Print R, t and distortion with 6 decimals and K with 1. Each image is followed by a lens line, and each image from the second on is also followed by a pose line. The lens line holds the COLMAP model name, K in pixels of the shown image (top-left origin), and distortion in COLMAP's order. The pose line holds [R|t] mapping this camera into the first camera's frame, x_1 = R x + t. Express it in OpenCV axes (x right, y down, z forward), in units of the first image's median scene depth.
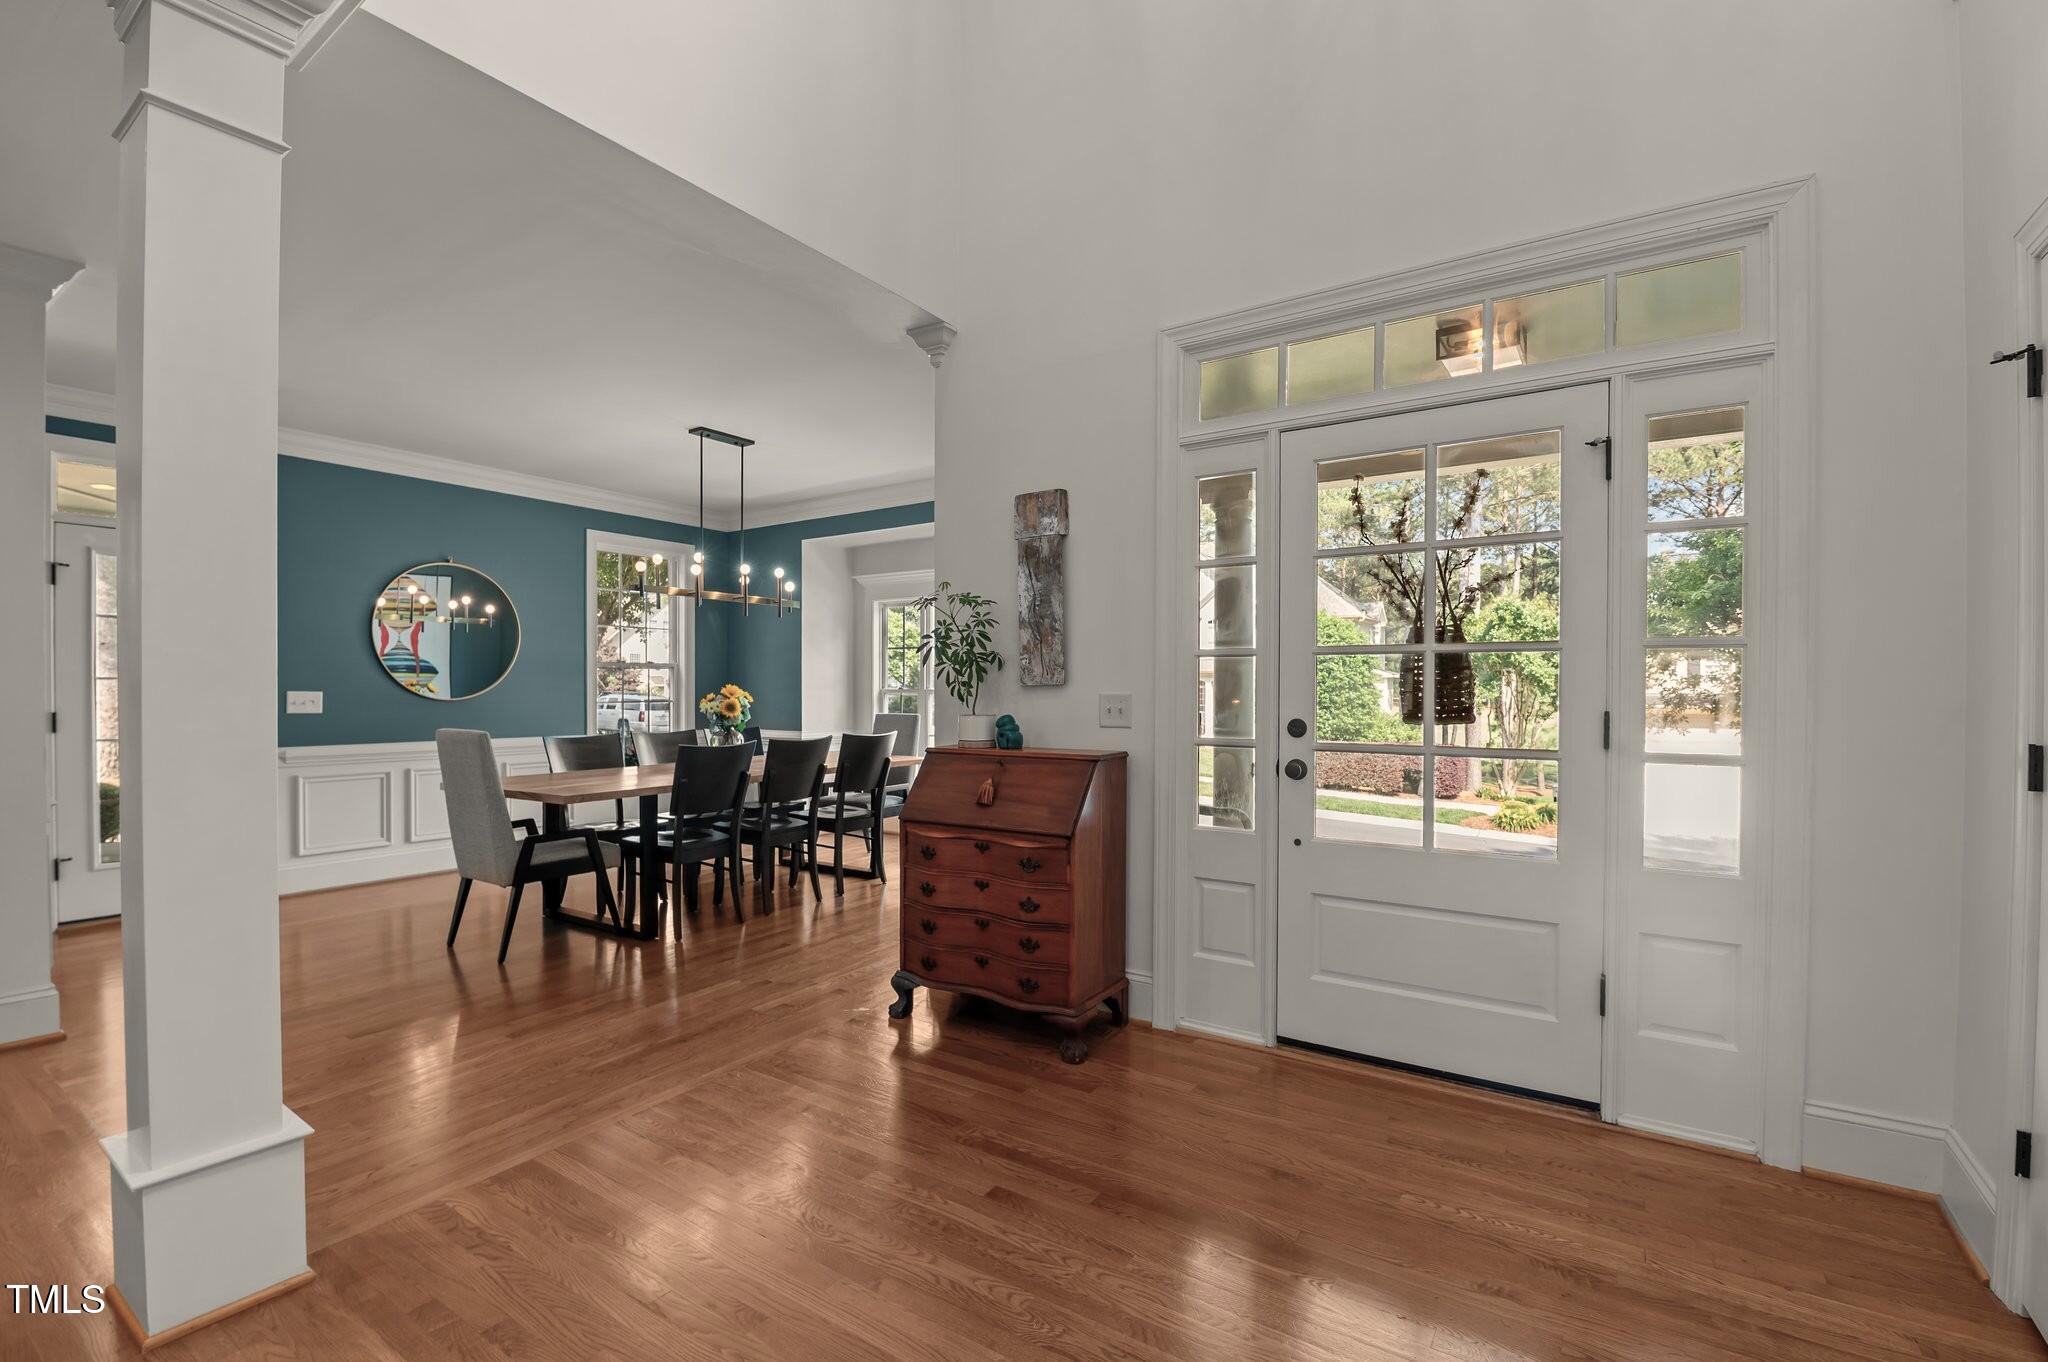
lens RADIAL K [[904.2, 0, 1017.5], [0, 904.2, 696.5], [0, 0, 1]] dist [0.001347, 0.000015]
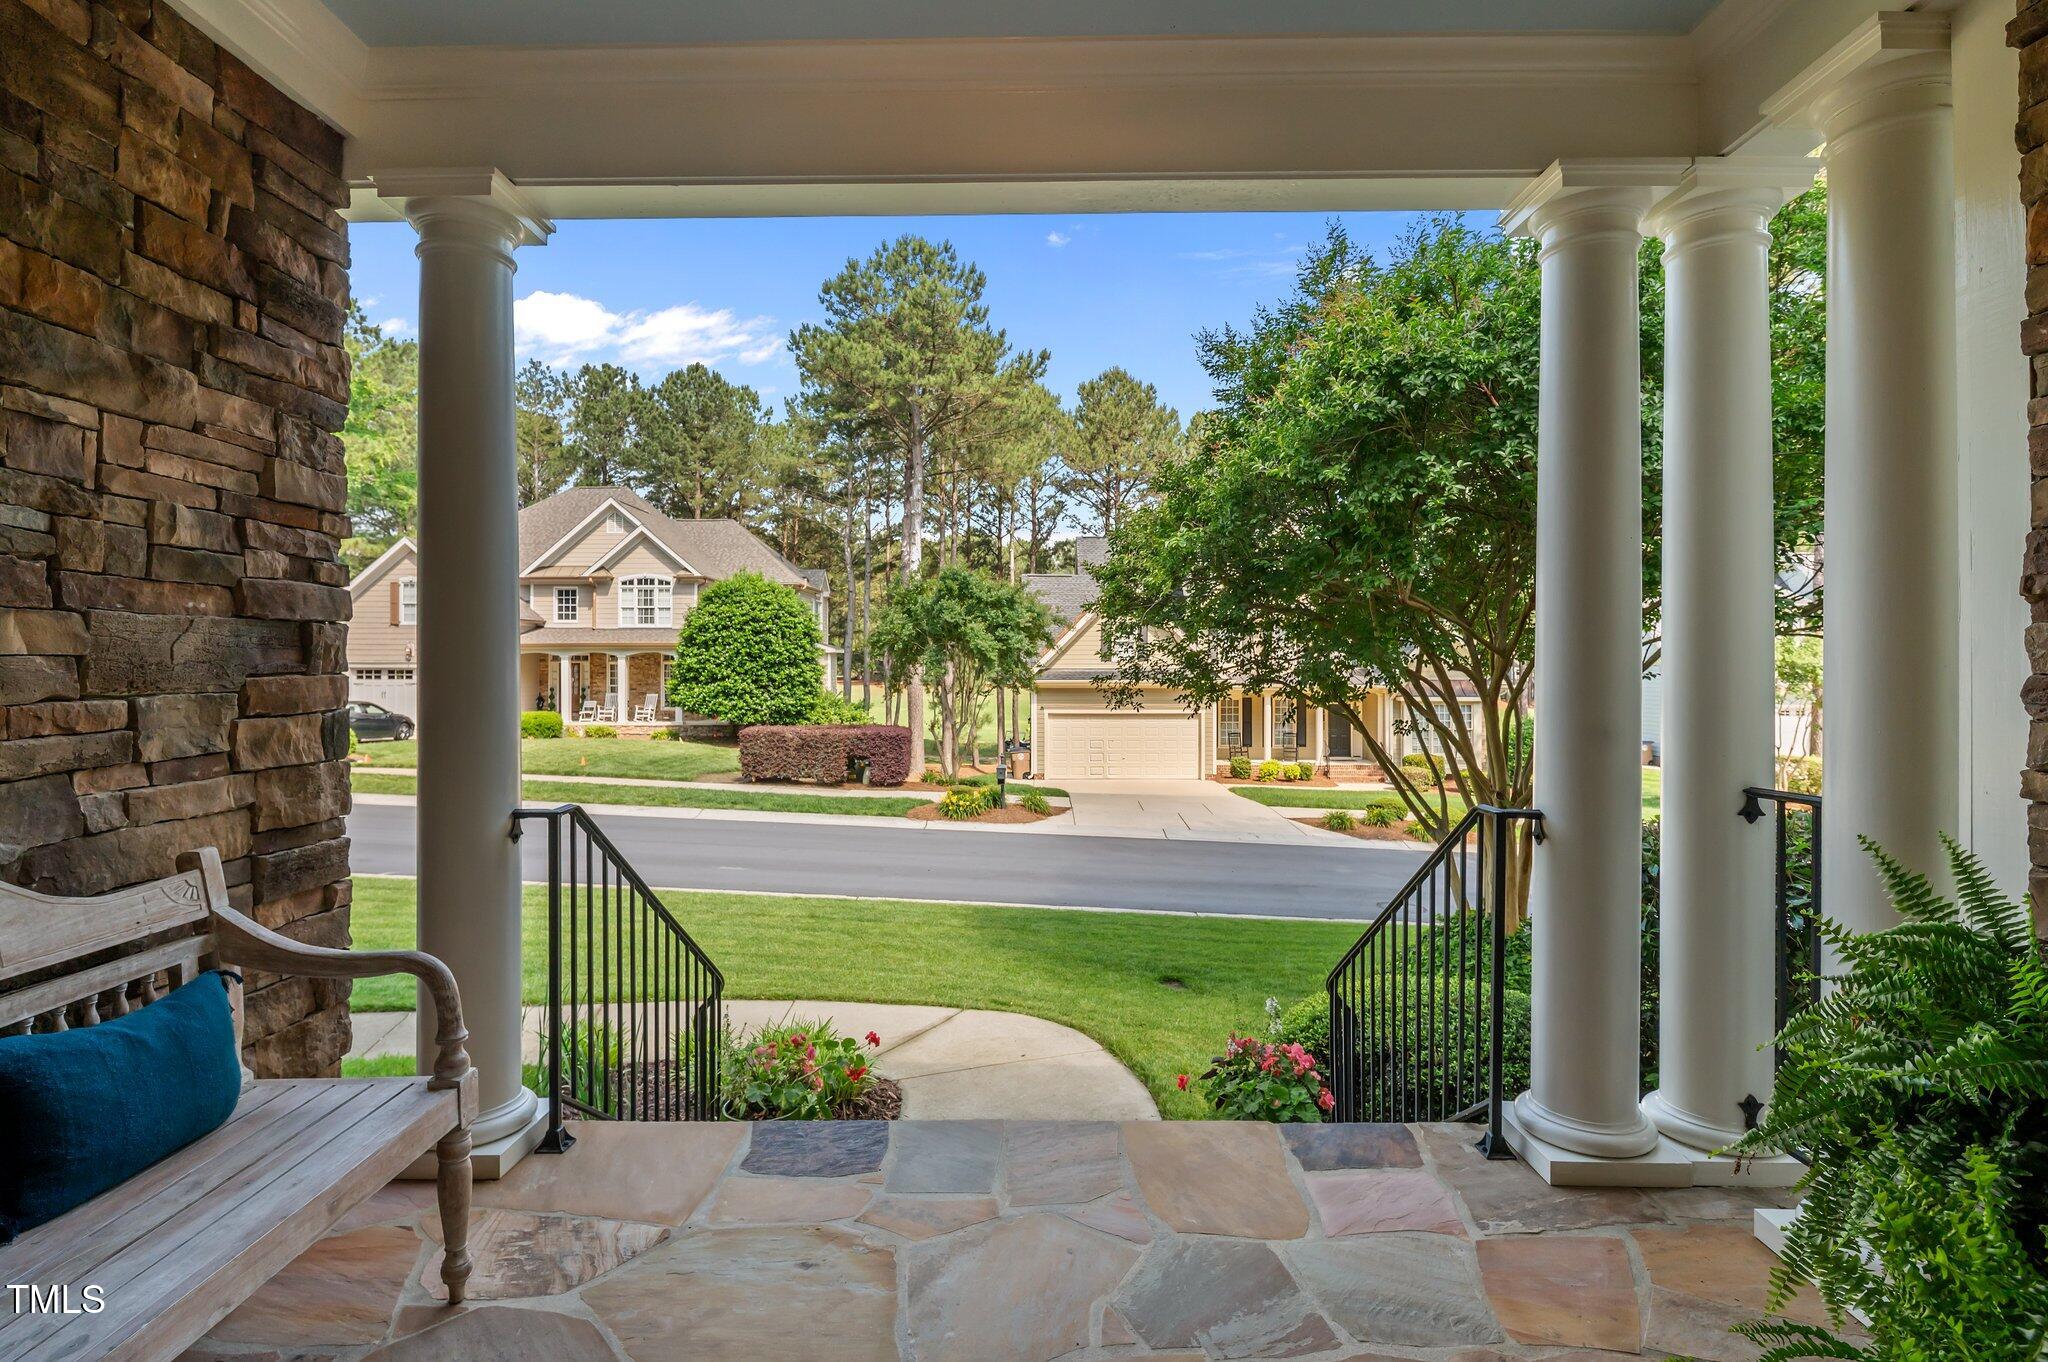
lens RADIAL K [[1000.5, 0, 1017.1], [0, 1000.5, 678.1], [0, 0, 1]] dist [0.000111, -0.000001]
pose [[0.841598, -0.005666, 0.540075, 0.040960], [0.004442, 0.999984, 0.003569, 0.002604], [-0.540087, -0.000604, 0.841609, 0.093803]]
